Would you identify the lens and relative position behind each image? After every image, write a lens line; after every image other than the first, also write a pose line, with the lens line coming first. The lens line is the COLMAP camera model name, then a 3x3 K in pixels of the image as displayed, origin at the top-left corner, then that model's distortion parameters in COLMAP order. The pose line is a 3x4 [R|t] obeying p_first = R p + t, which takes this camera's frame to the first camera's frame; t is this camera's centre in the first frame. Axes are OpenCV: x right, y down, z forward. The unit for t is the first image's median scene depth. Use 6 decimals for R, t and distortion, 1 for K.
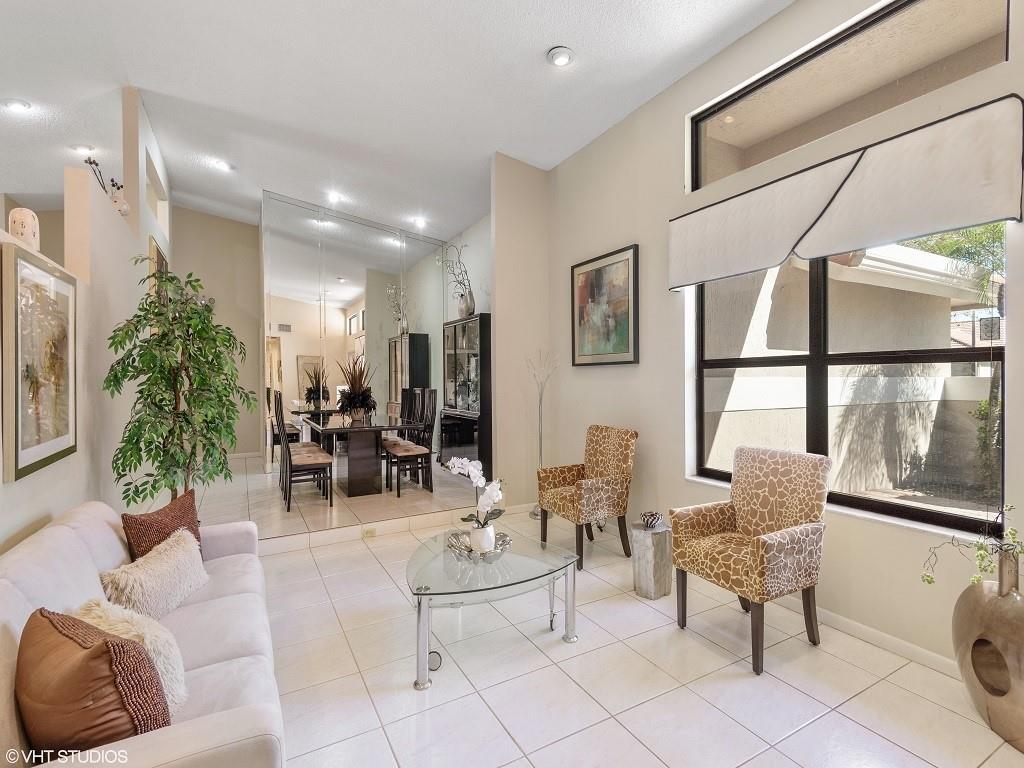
lens RADIAL K [[482.0, 0, 512.0], [0, 482.0, 384.0], [0, 0, 1]] dist [0.004356, -0.000010]
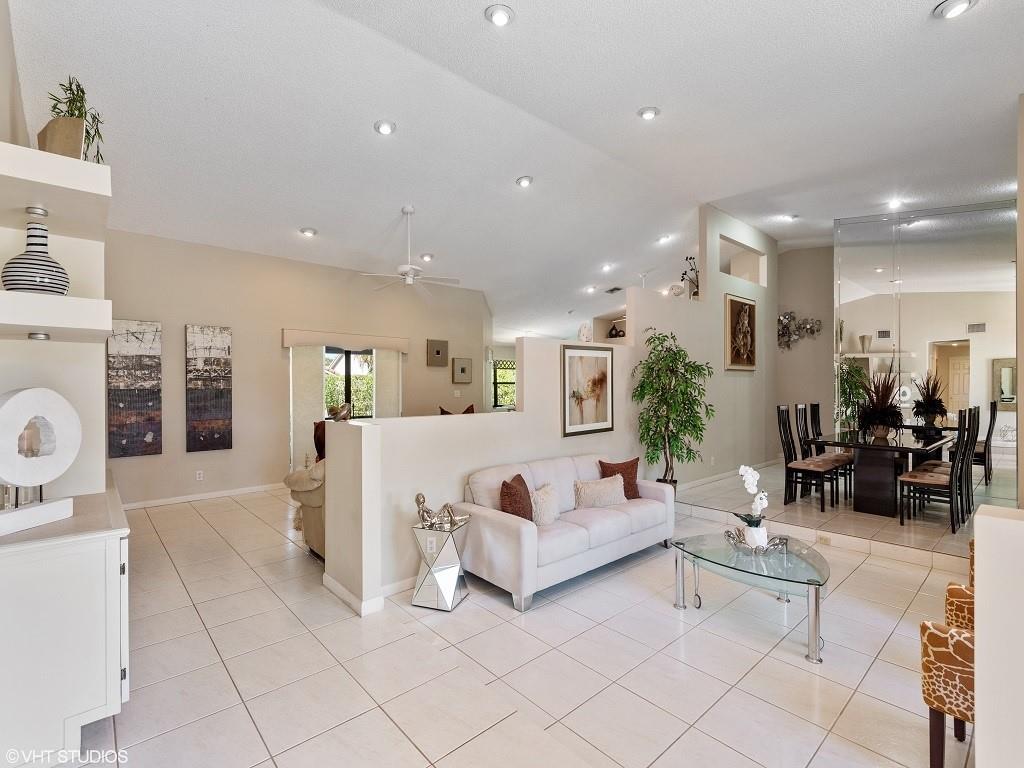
lens RADIAL K [[482.0, 0, 512.0], [0, 482.0, 384.0], [0, 0, 1]] dist [0.004356, -0.000010]
pose [[0.205572, 0.001822, -0.978640, 0.687692], [-0.008184, 0.999966, 0.000142, -0.038853], [0.978608, 0.007980, 0.205580, 0.103341]]
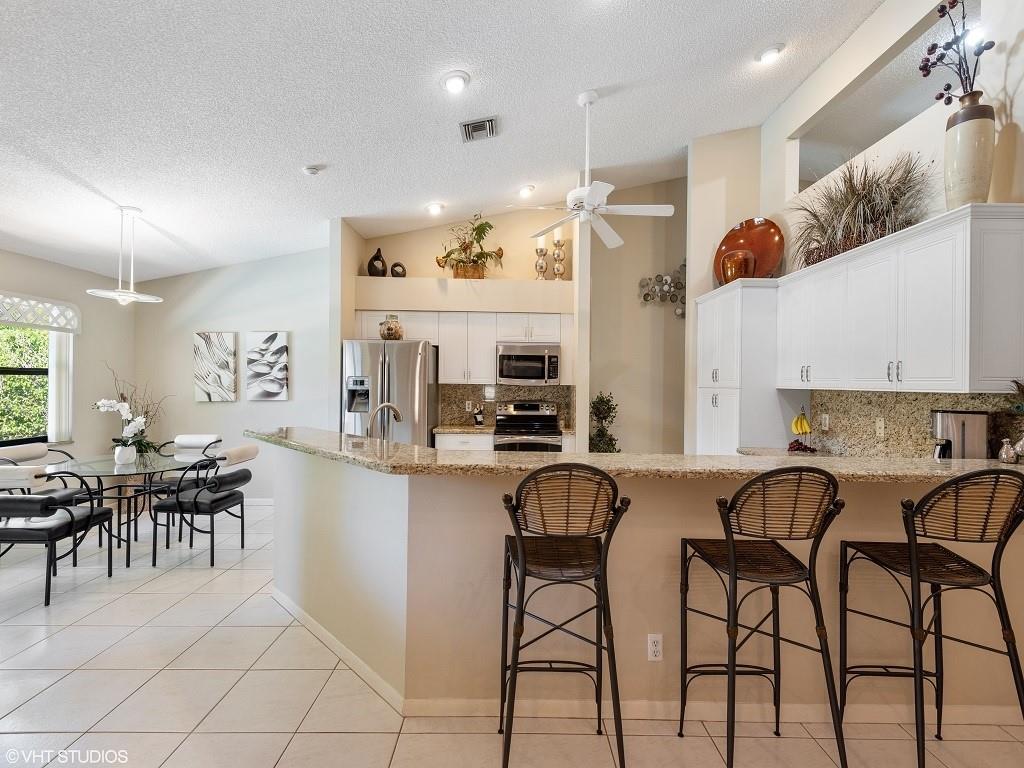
lens RADIAL K [[482.0, 0, 512.0], [0, 482.0, 384.0], [0, 0, 1]] dist [0.004356, -0.000010]
pose [[0.873620, 0.017686, -0.486287, -1.025389], [-0.025001, 0.999651, -0.008558, -0.036789], [0.485966, 0.019634, 0.873757, 0.346775]]
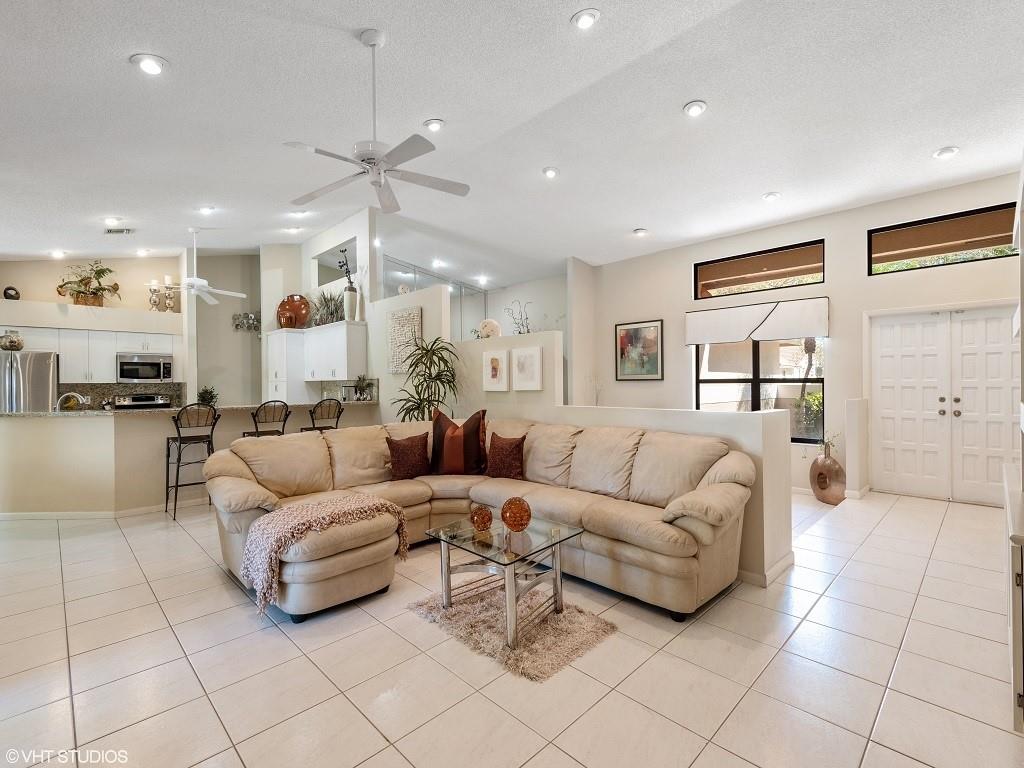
lens RADIAL K [[468.4, 0, 516.9], [0, 468.4, 380.3], [0, 0, 1]] dist [0.001820, -0.000412]
pose [[0.963578, -0.003118, 0.267409, -0.730190], [0.008639, 0.999773, -0.019470, -0.009569], [-0.267288, 0.021071, 0.963386, -0.593773]]
